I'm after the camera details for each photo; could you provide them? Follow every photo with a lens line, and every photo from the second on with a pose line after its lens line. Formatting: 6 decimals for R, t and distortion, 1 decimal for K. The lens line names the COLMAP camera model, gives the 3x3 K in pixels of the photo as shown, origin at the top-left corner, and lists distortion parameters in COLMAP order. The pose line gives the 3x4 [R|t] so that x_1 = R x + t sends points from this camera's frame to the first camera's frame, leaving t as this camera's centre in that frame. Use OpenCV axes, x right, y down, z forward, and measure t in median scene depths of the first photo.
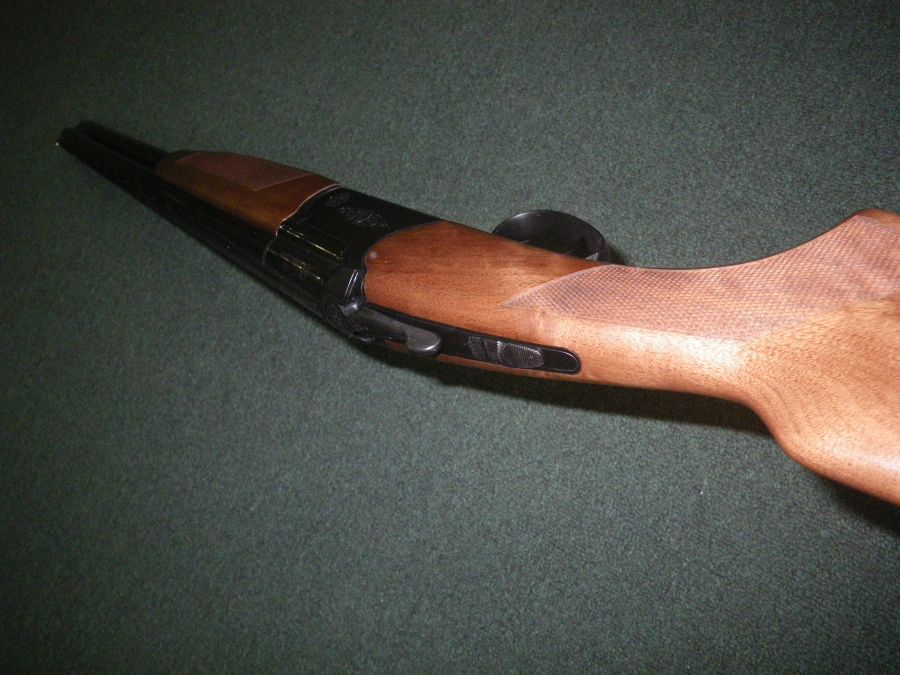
lens RADIAL K [[744.1, 0, 451.9], [0, 744.1, 335.4], [0, 0, 1]] dist [-0.158779, 0.108248]
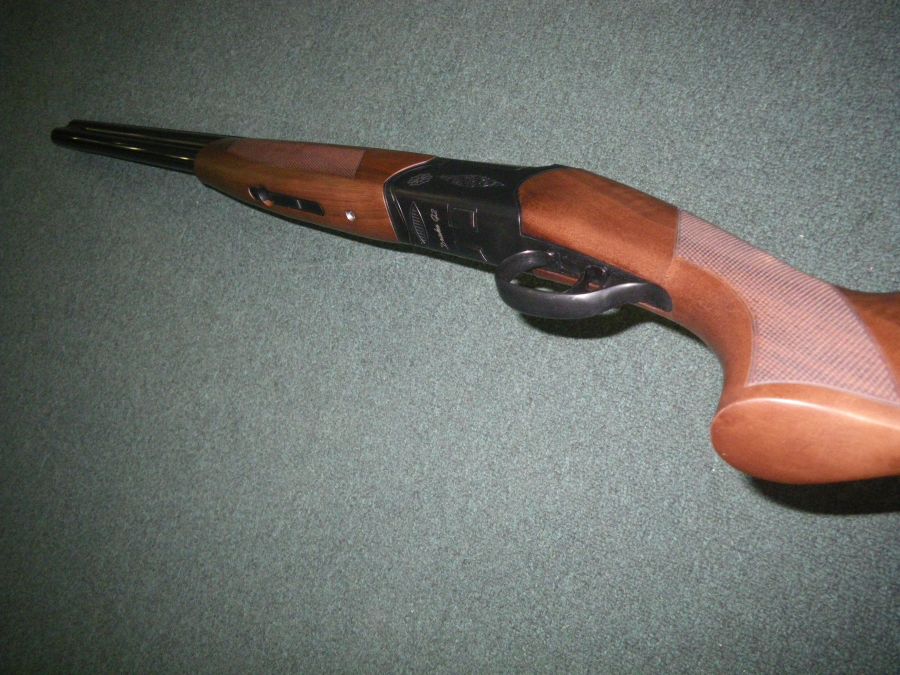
lens RADIAL K [[744.1, 0, 451.9], [0, 744.1, 337.1], [0, 0, 1]] dist [-0.158779, 0.108248]
pose [[0.991076, -0.131603, -0.021174, 0.027805], [0.132203, 0.990768, 0.030016, -0.032743], [0.017028, -0.032547, 0.999325, 0.005883]]
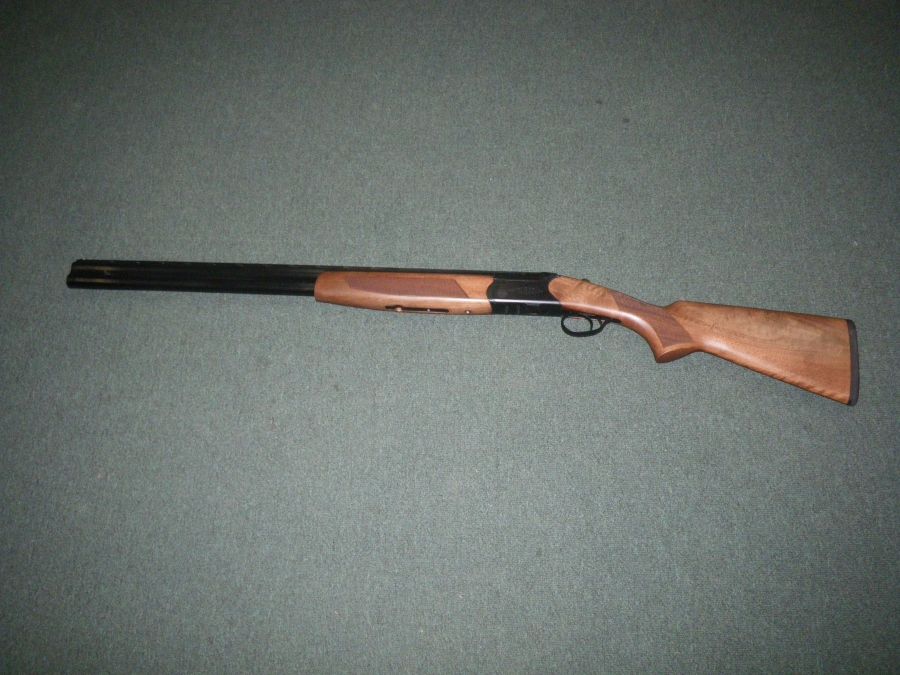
lens RADIAL K [[744.1, 0, 446.1], [0, 744.1, 340.9], [0, 0, 1]] dist [-0.158779, 0.108248]
pose [[0.820933, -0.226060, 0.524373, -0.978327], [0.345401, 0.927841, -0.140747, 0.281963], [-0.454717, 0.296663, 0.839776, -0.544065]]
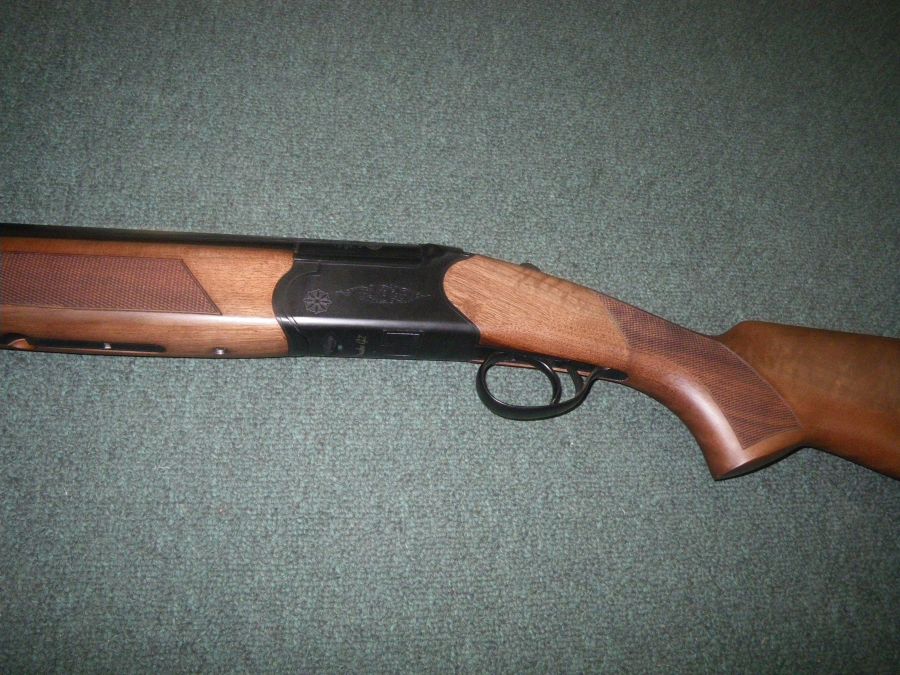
lens RADIAL K [[744.1, 0, 458.6], [0, 744.1, 339.1], [0, 0, 1]] dist [-0.158779, 0.108248]
pose [[0.659183, -0.245961, 0.710621, -0.275245], [0.366237, 0.930353, -0.017713, 0.054544], [-0.656771, 0.271931, 0.703352, 0.353952]]
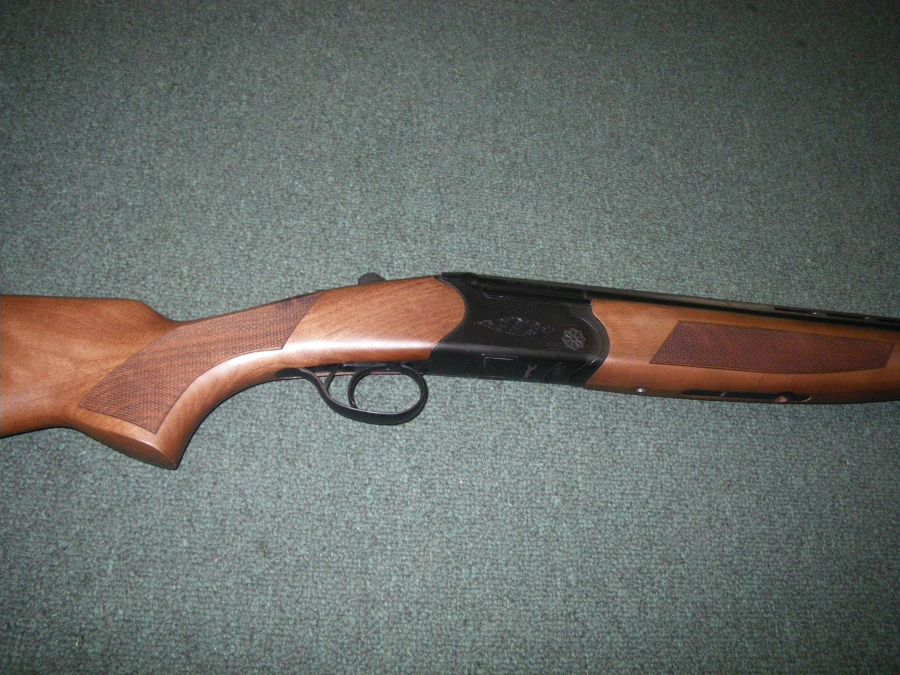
lens RADIAL K [[744.1, 0, 463.0], [0, 744.1, 333.6], [0, 0, 1]] dist [-0.158779, 0.108248]
pose [[0.689484, -0.144001, 0.709841, -0.597540], [0.313127, 0.942983, -0.112850, -0.011959], [-0.653118, 0.300079, 0.695263, 0.480878]]
